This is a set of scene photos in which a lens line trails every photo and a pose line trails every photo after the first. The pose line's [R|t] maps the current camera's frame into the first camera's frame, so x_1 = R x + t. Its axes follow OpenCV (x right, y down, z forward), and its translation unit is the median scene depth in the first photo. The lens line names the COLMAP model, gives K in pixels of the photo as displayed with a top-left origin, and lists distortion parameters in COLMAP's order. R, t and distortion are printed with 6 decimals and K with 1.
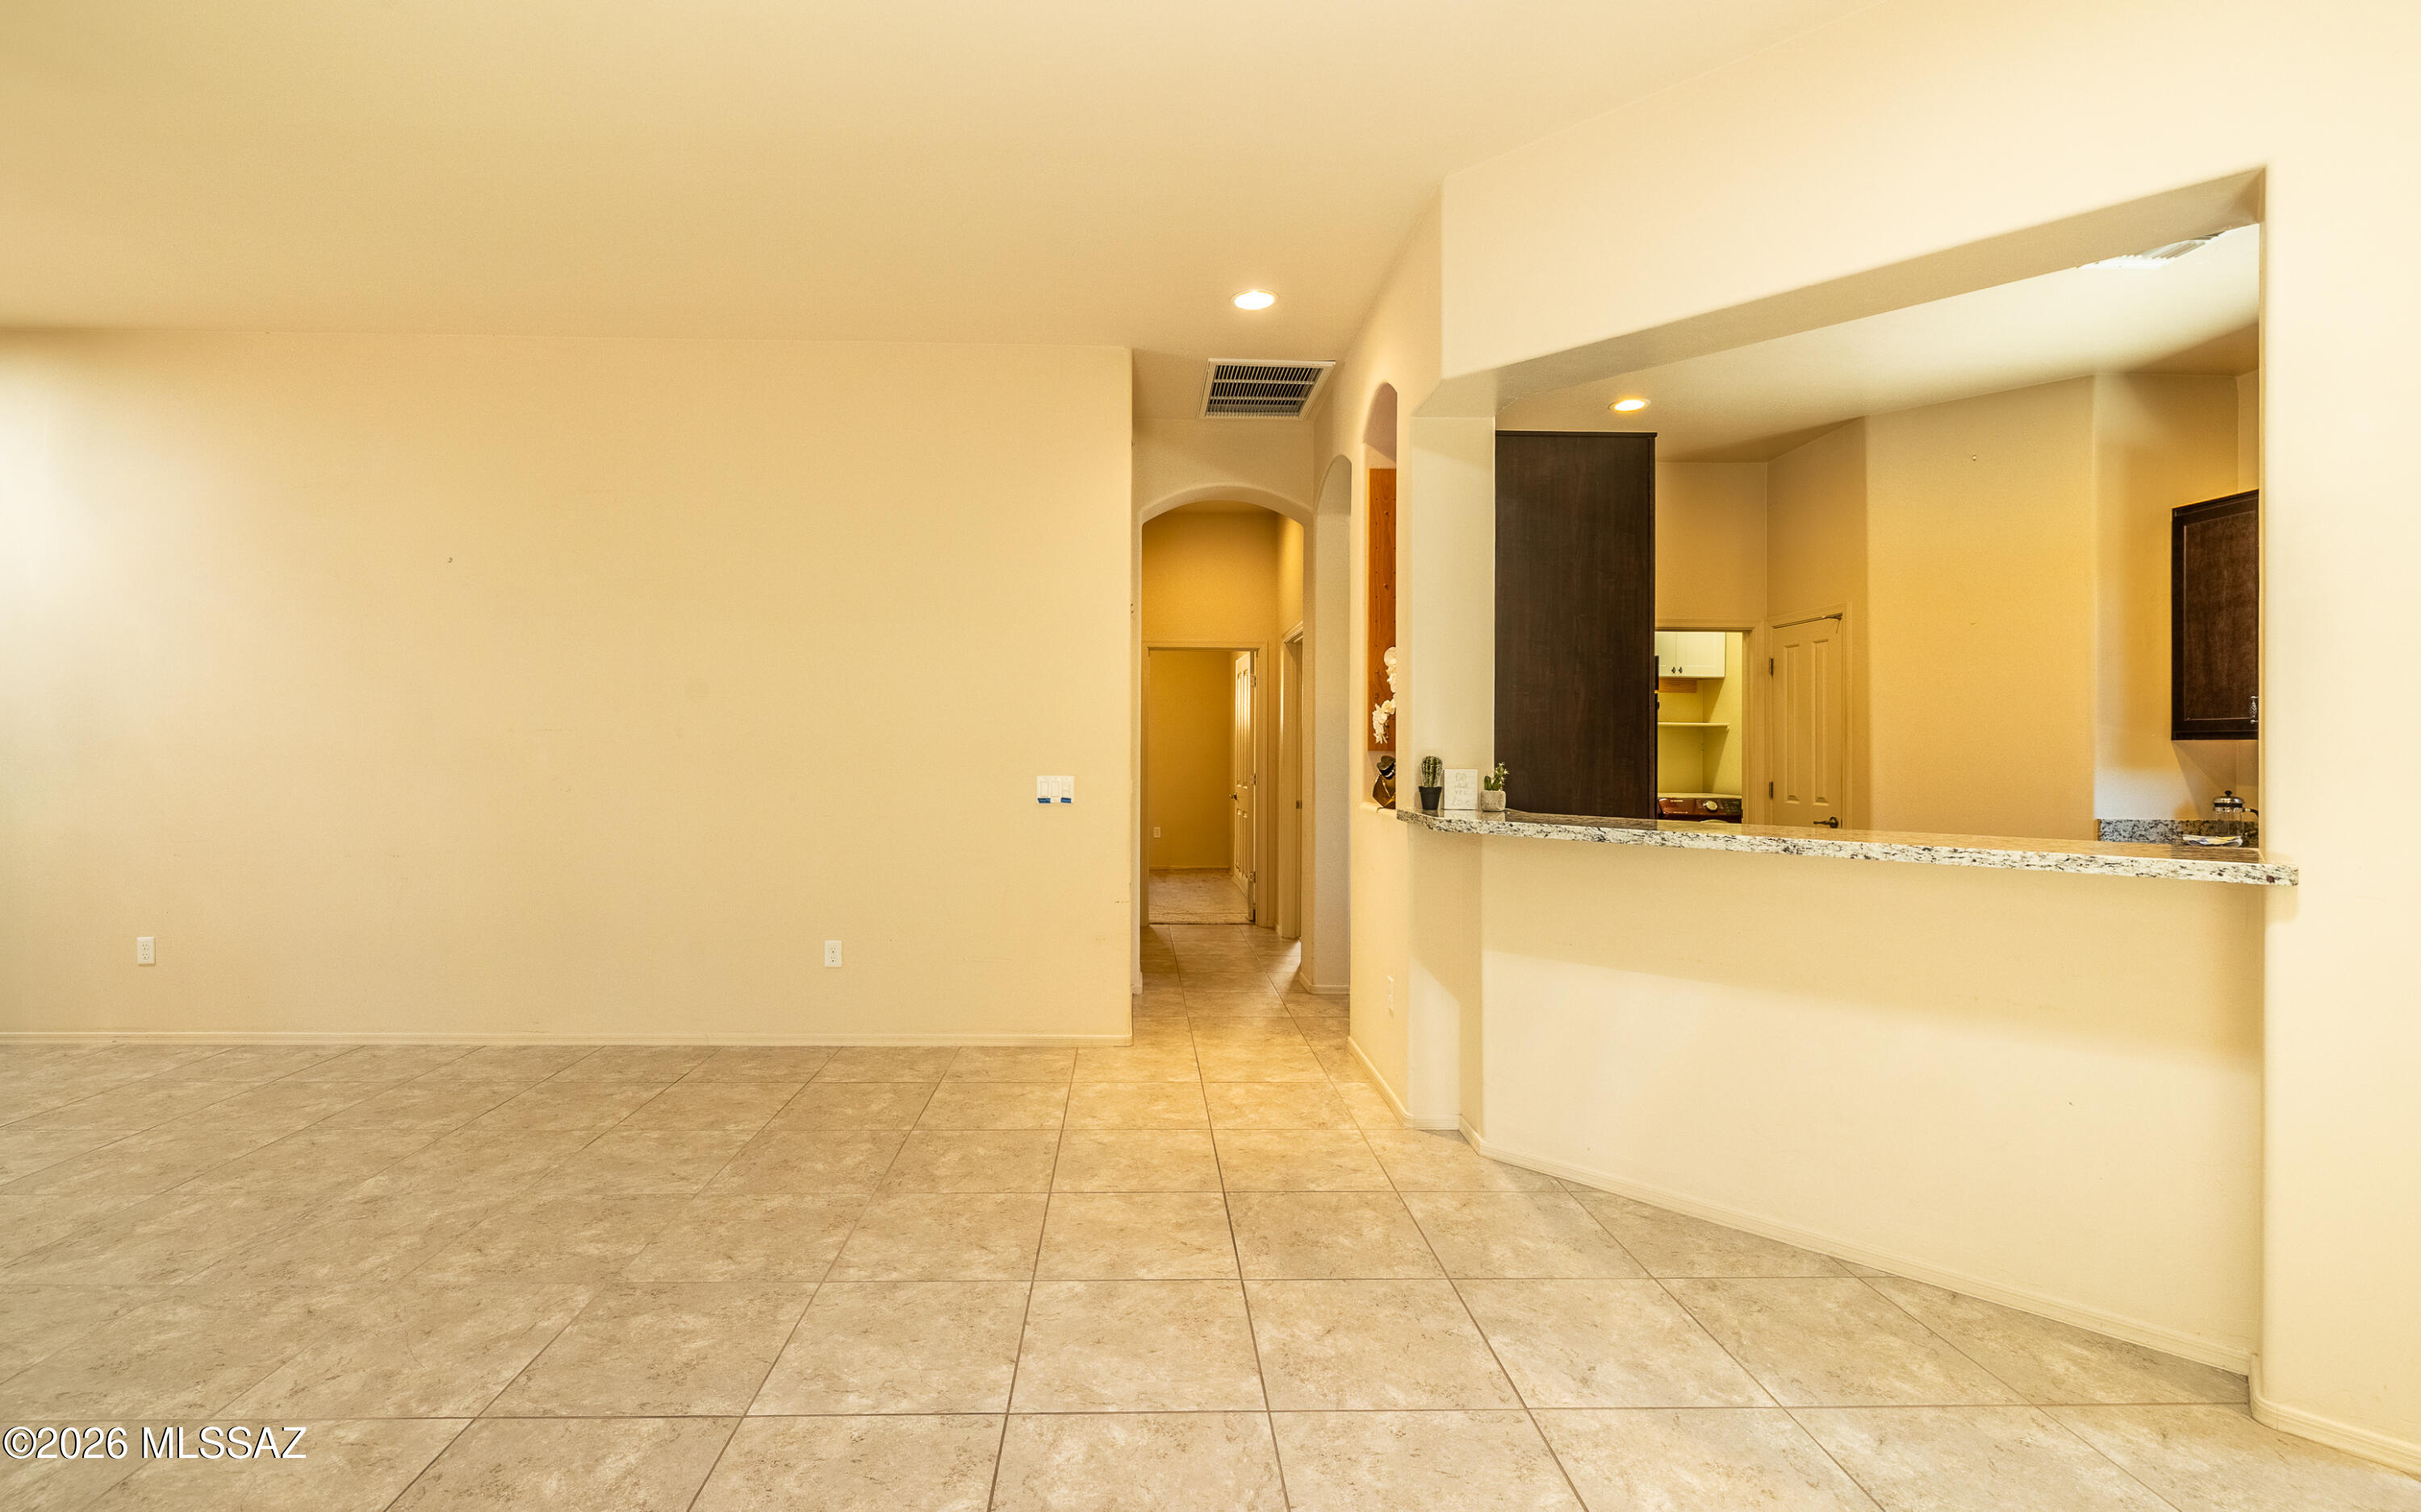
lens RADIAL K [[1074.8, 0, 1200.5], [0, 1074.8, 750.4], [0, 0, 1]] dist [-0.003454, 0.001121]
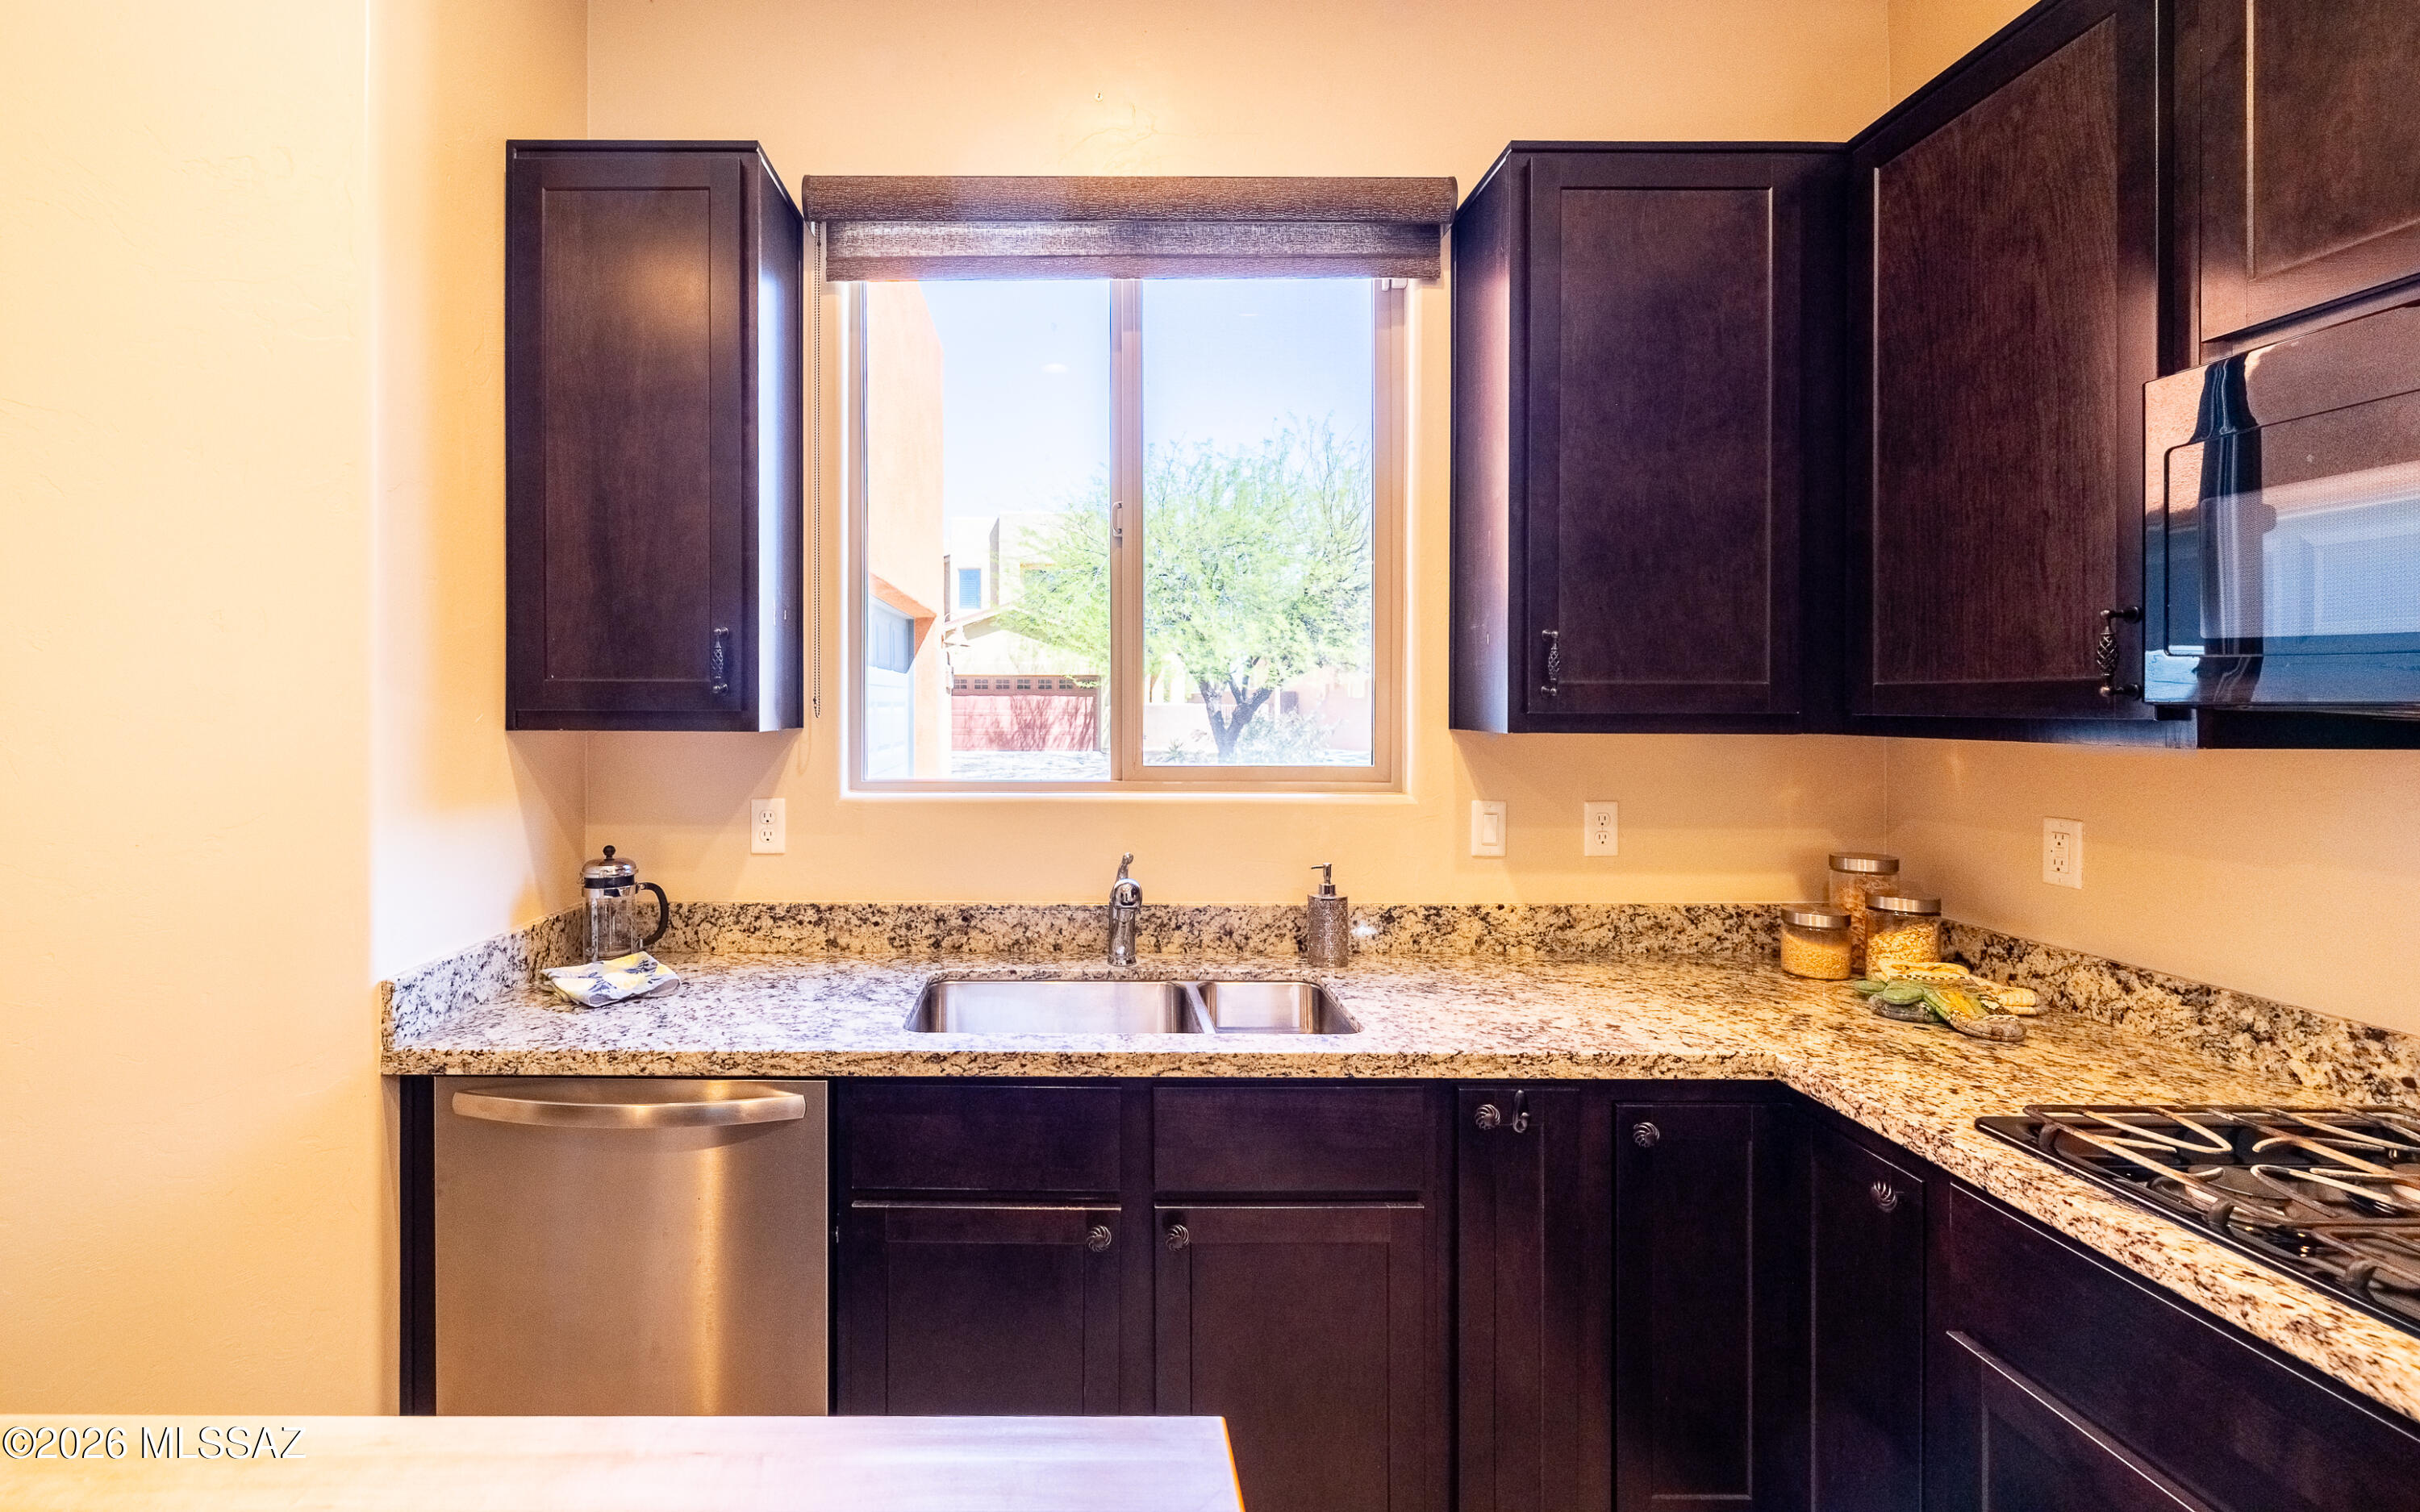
lens RADIAL K [[1074.3, 0, 1208.0], [0, 1074.3, 760.2], [0, 0, 1]] dist [-0.003454, 0.001121]
pose [[0.039094, -0.010083, 0.999185, 0.520130], [0.004765, 0.999940, 0.009904, -0.001672], [-0.999224, 0.004374, 0.039140, 0.725273]]
